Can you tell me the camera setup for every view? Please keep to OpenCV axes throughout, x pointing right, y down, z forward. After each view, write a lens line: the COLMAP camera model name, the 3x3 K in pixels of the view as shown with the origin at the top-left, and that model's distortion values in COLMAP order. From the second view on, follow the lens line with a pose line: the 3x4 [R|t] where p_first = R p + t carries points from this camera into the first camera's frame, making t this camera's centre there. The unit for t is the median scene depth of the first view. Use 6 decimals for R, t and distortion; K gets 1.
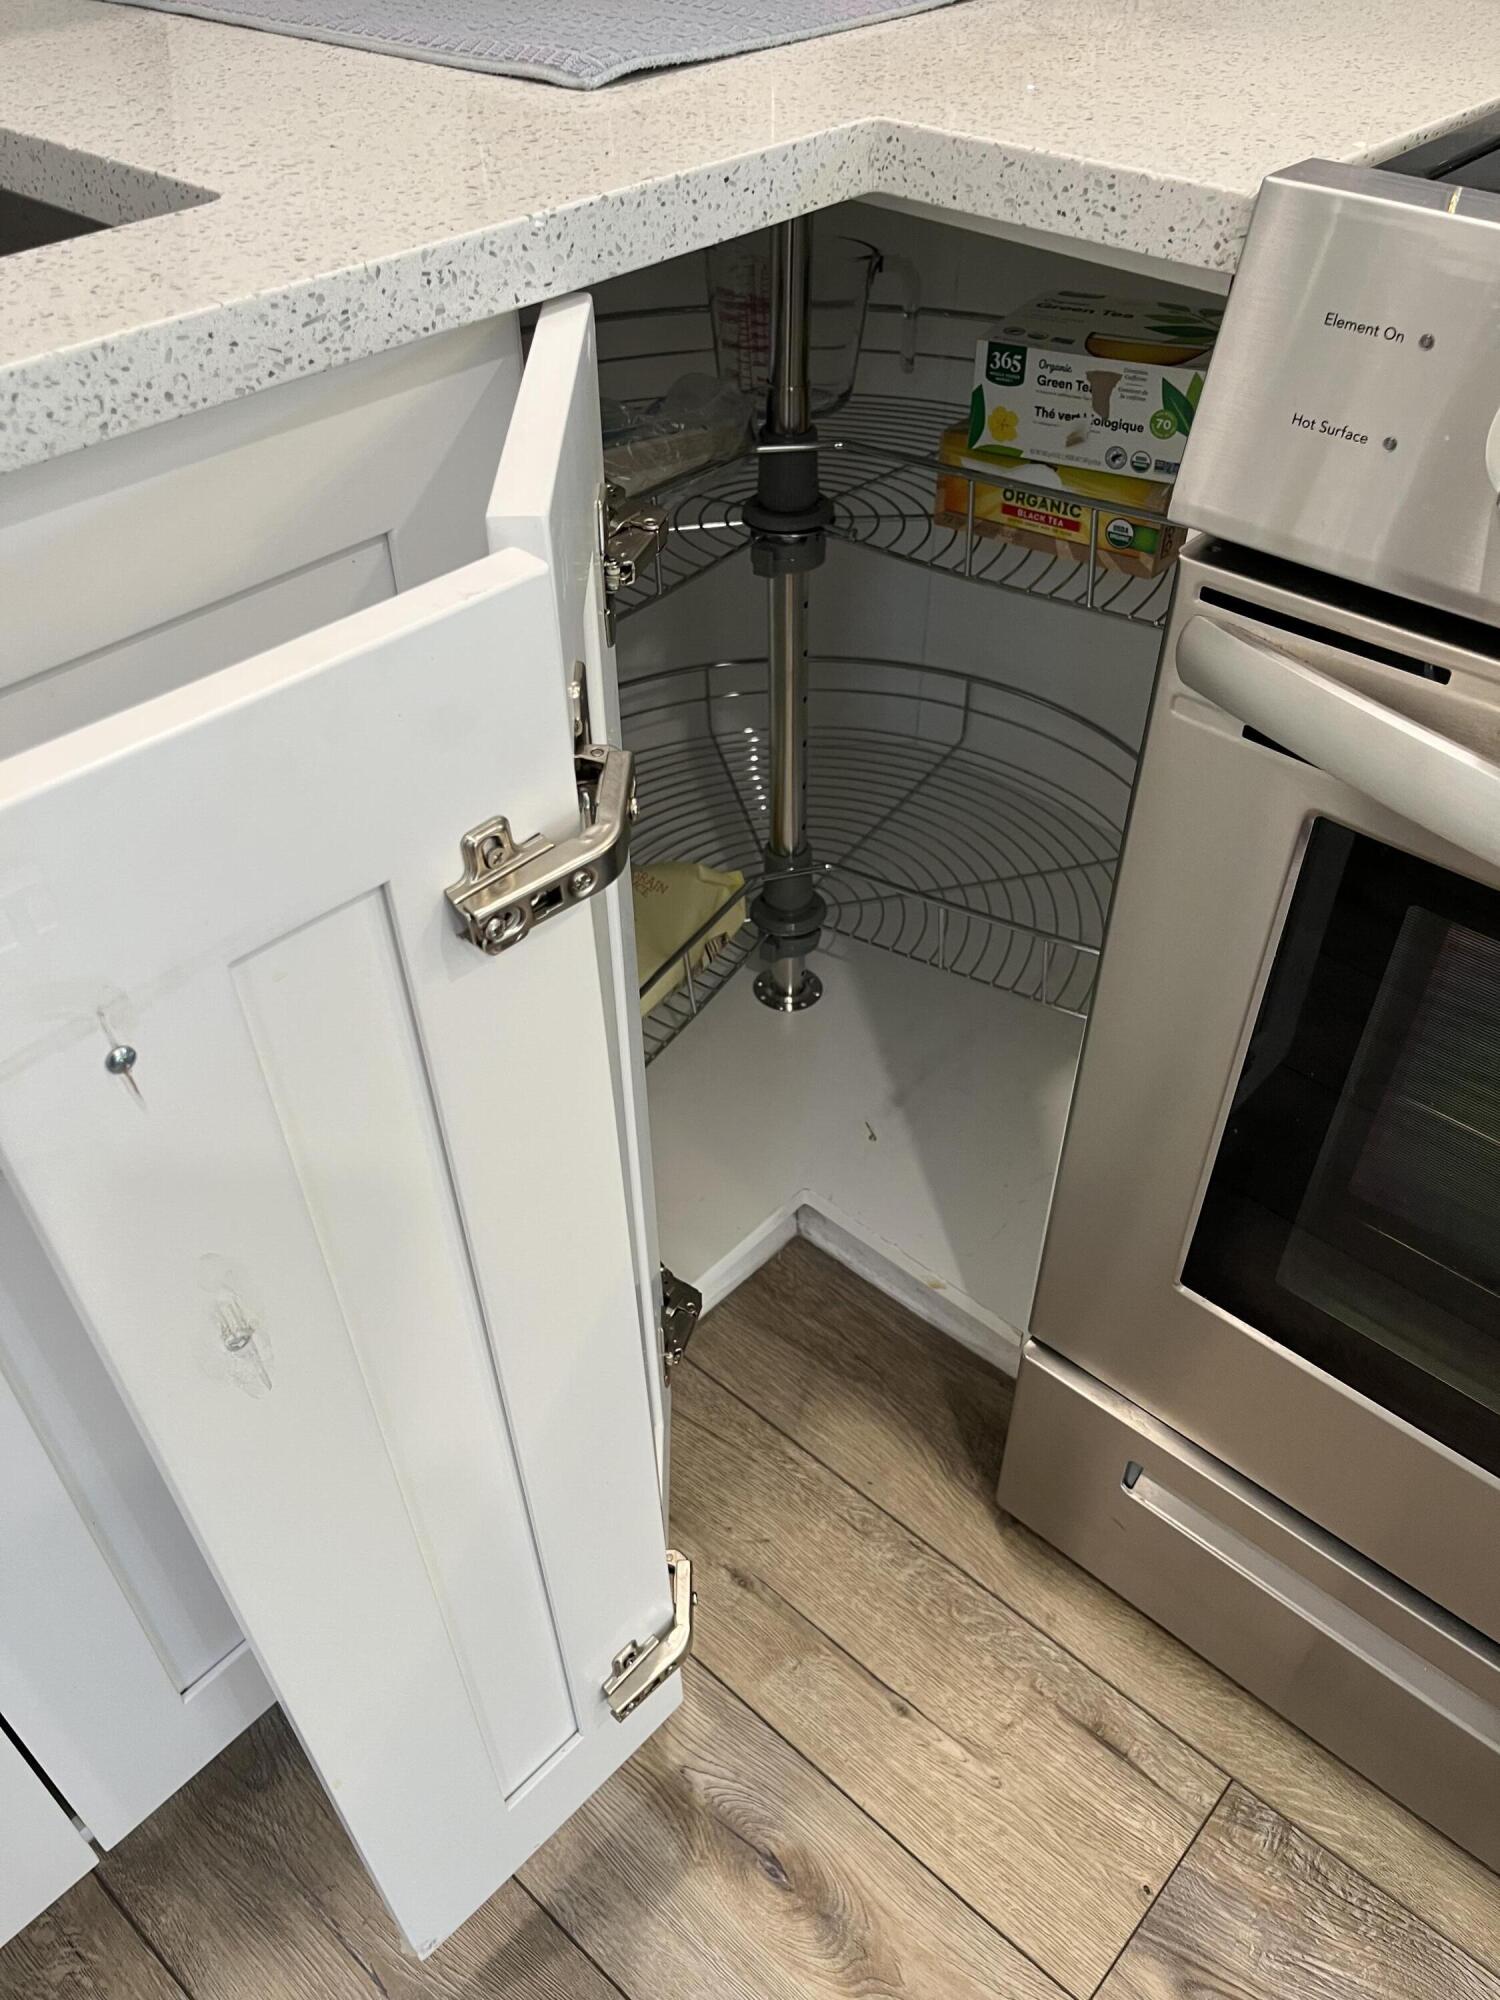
lens RADIAL K [[1515.3, 0, 750.1], [0, 1515.3, 1008.2], [0, 0, 1]] dist [0.043097, -0.056882]
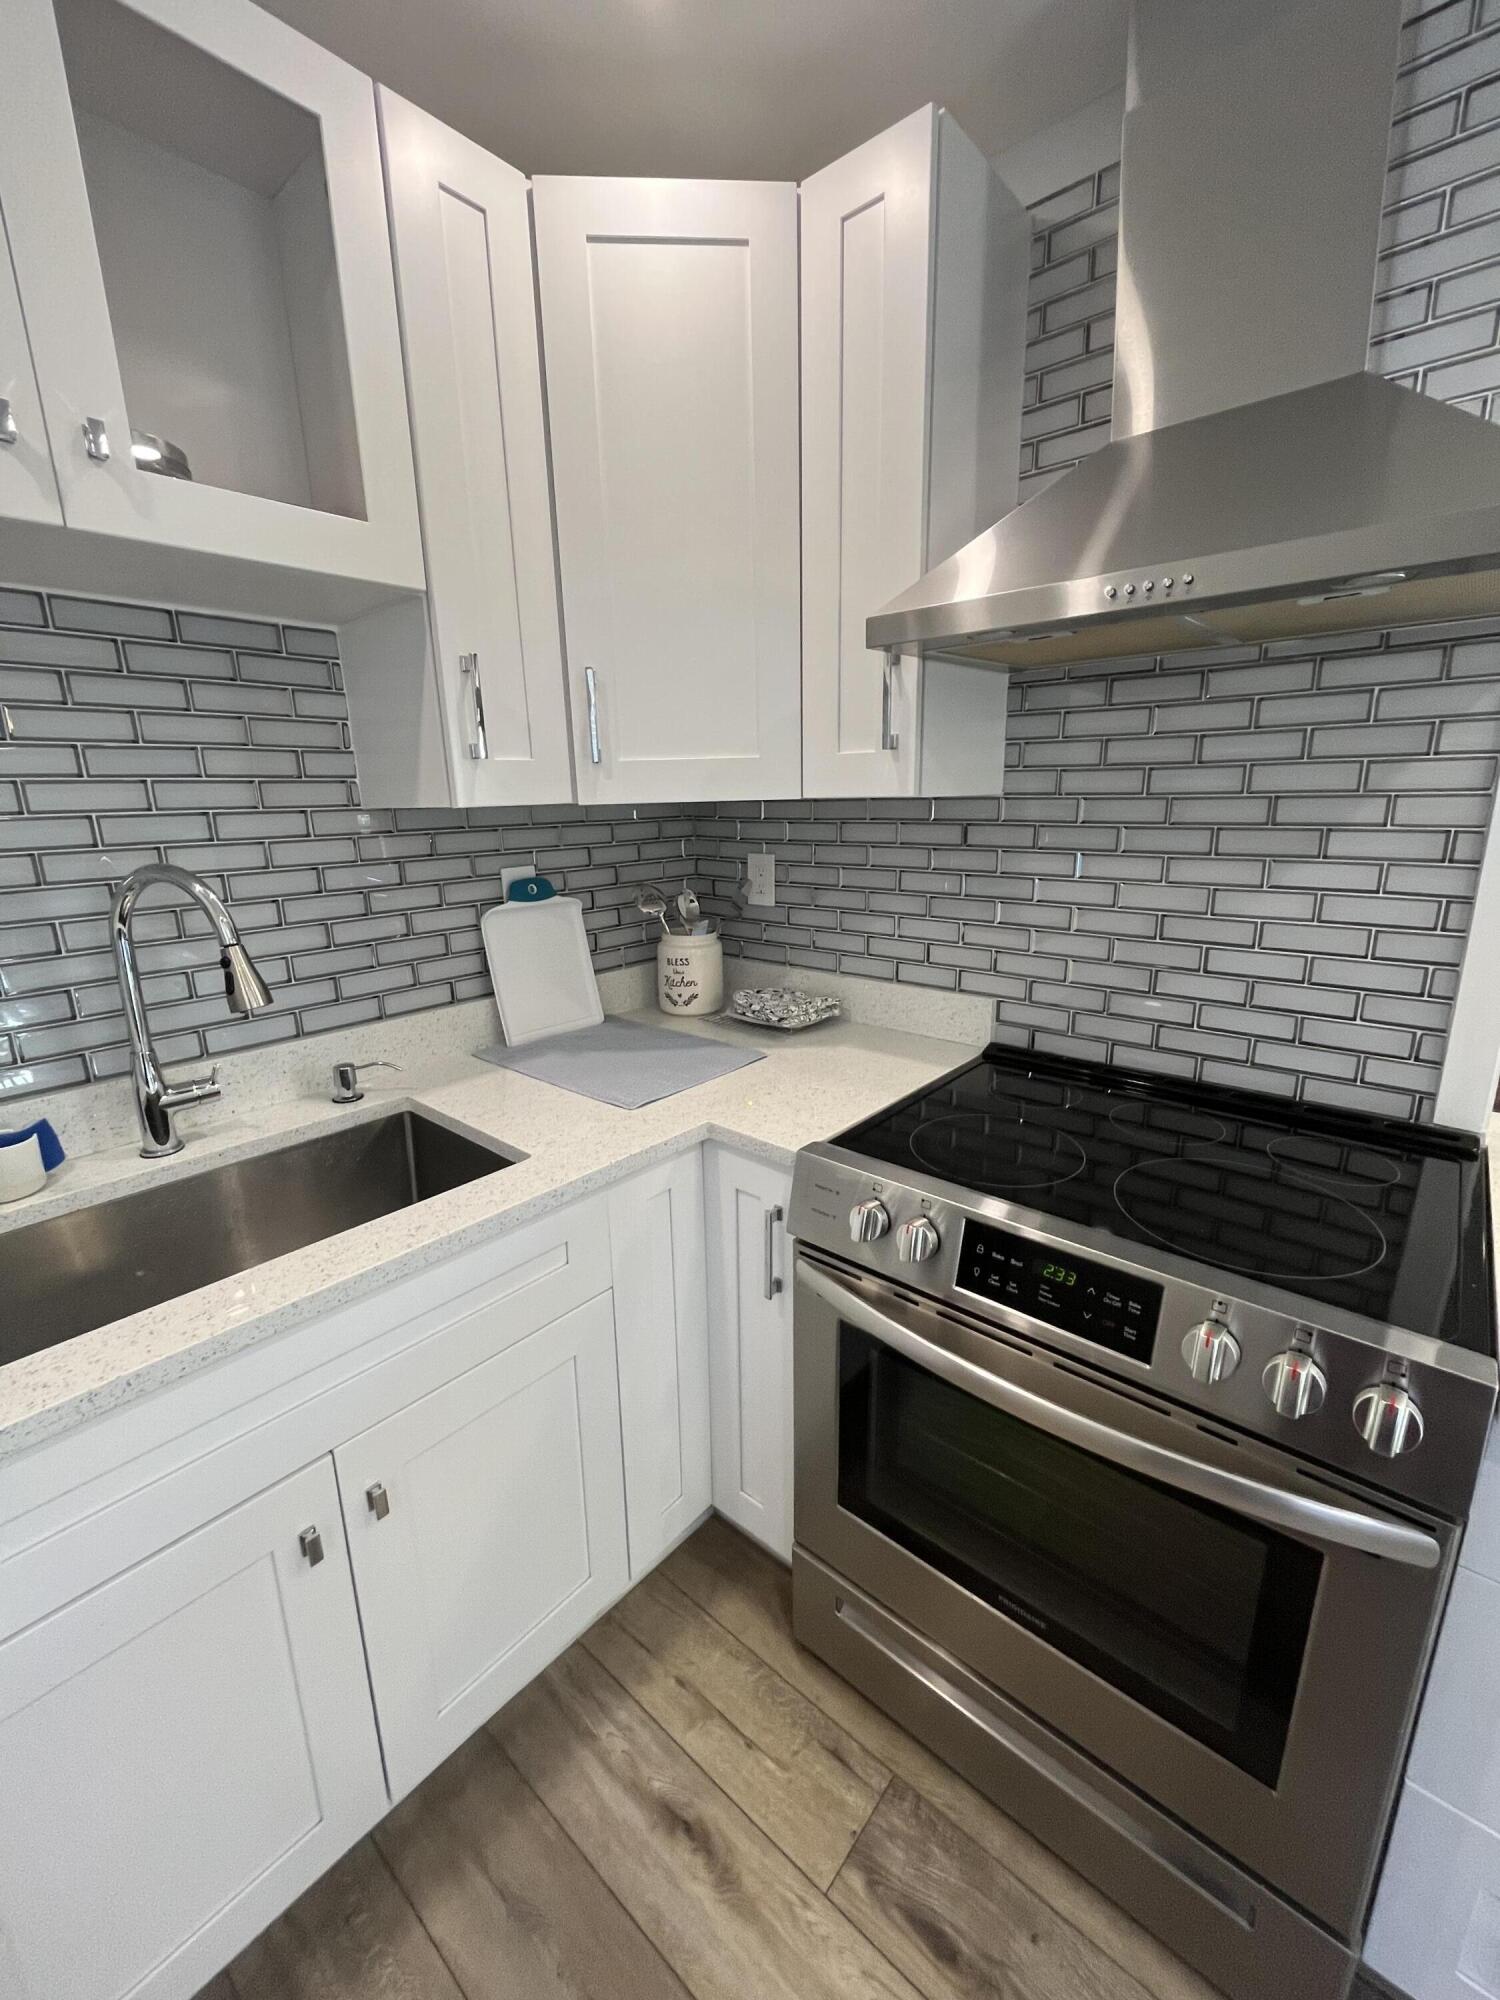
lens RADIAL K [[811.9, 0, 751.0], [0, 811.9, 994.6], [0, 0, 1]] dist [-0.002641, -0.000414]
pose [[0.999748, -0.015885, 0.015848, 0.105312], [0.021453, 0.883659, -0.467639, 0.045652], [-0.006575, 0.467861, 0.883778, -0.582654]]
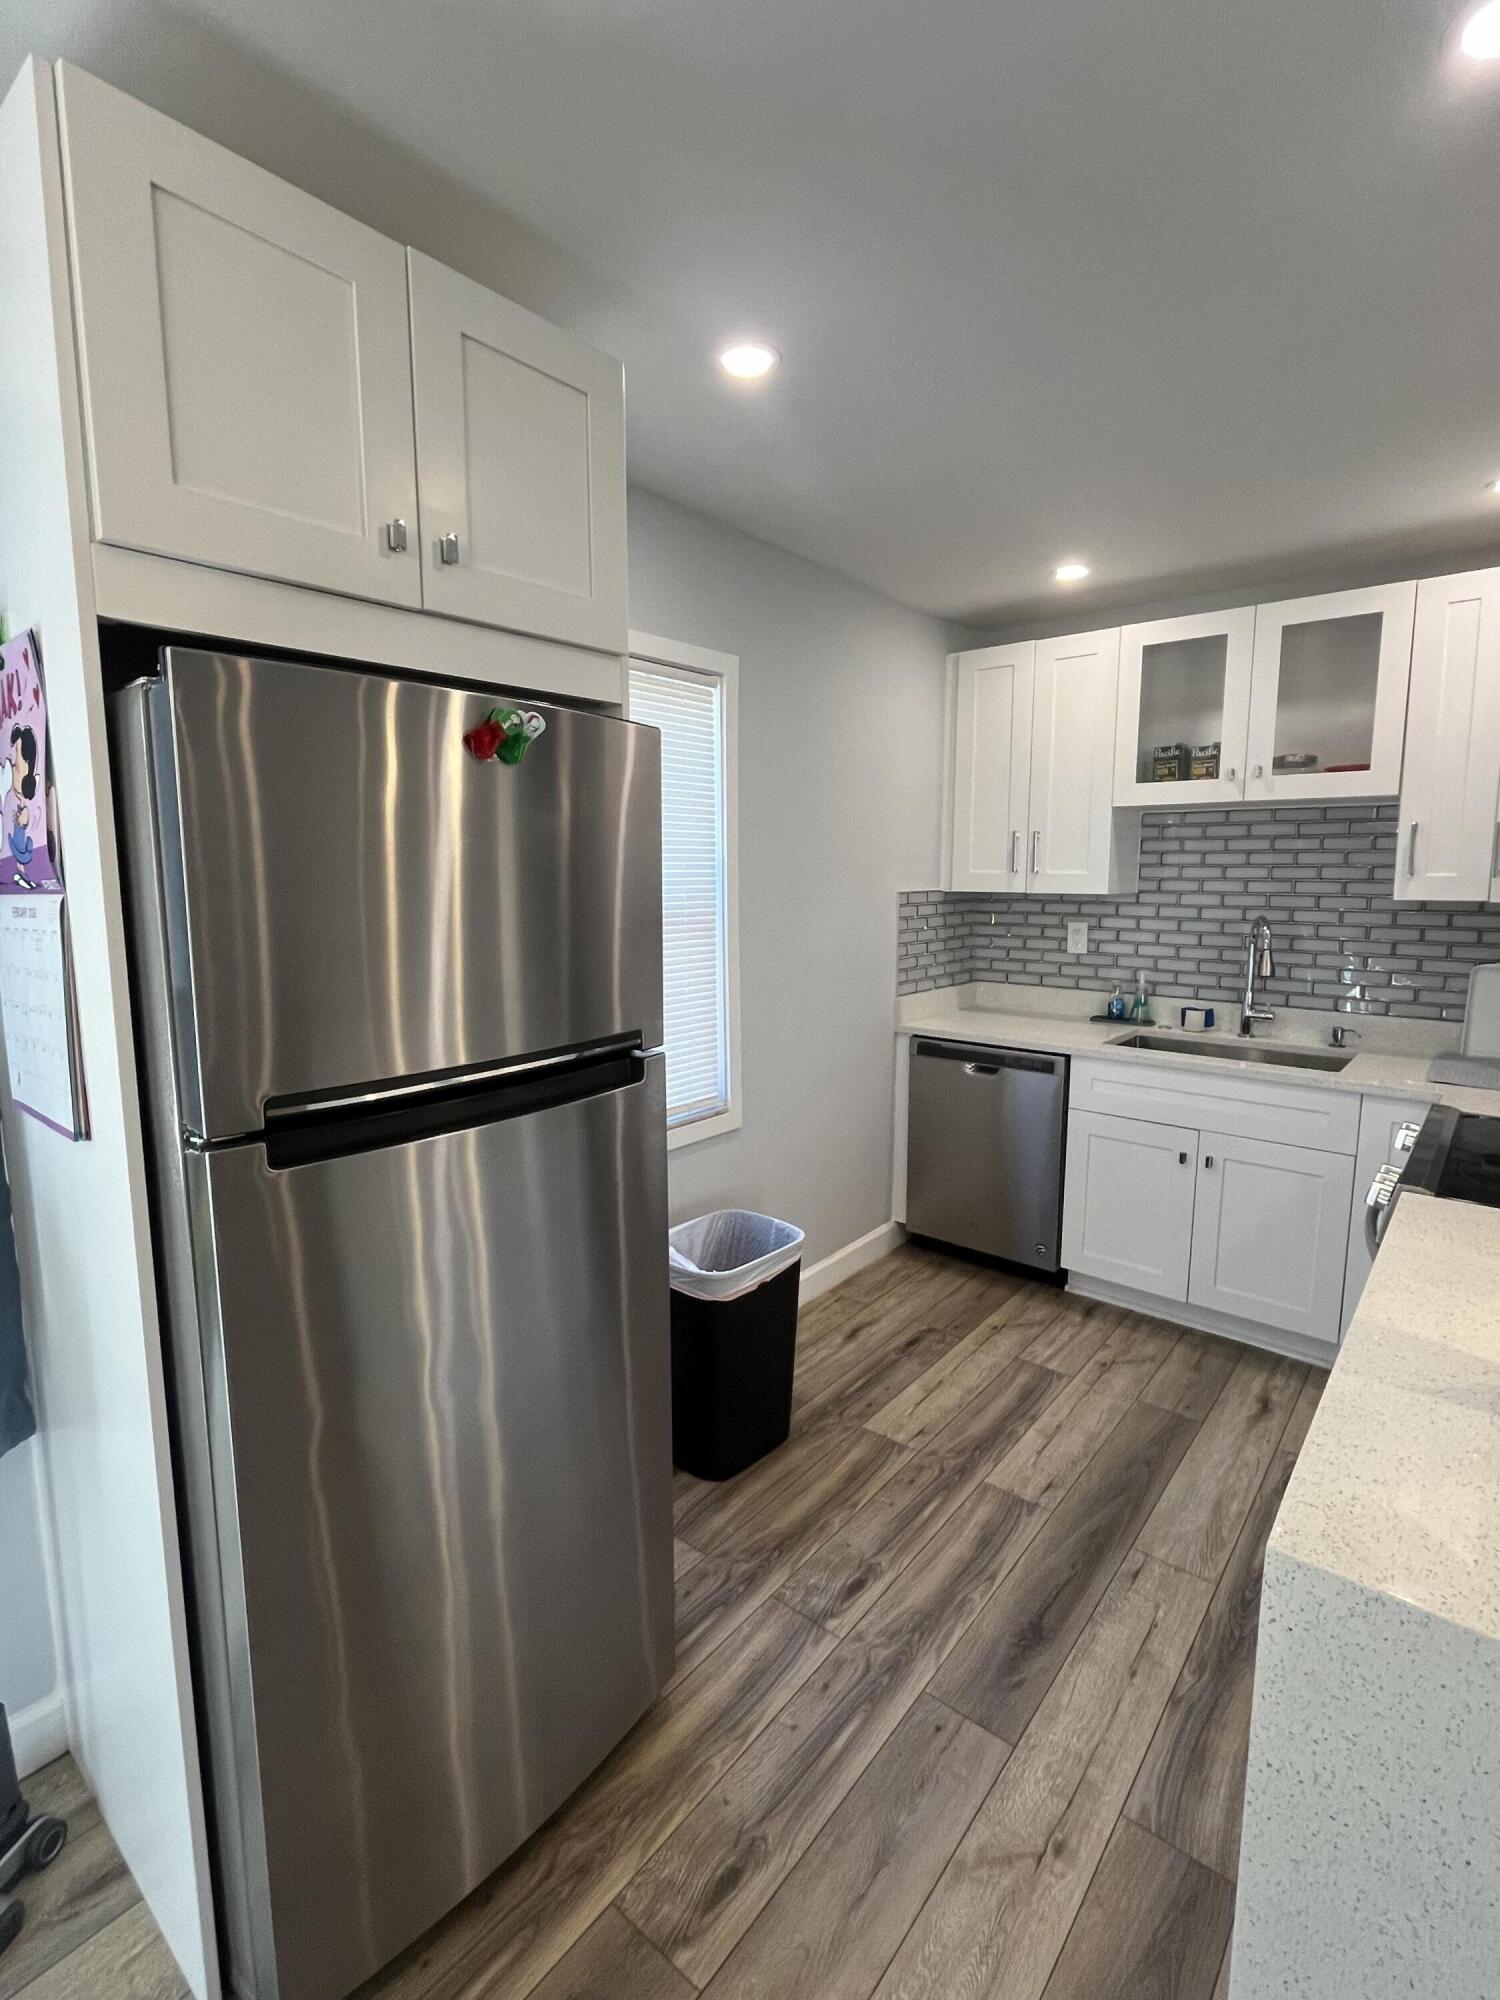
lens RADIAL K [[936.3, 0, 750.6], [0, 936.3, 1000.2], [0, 0, 1]] dist [-0.003991, -0.001212]
pose [[0.032389, 0.151571, -0.987916, 2.274953], [-0.665403, 0.740813, 0.091844, 0.405817], [0.745781, 0.654387, 0.124850, -1.146025]]
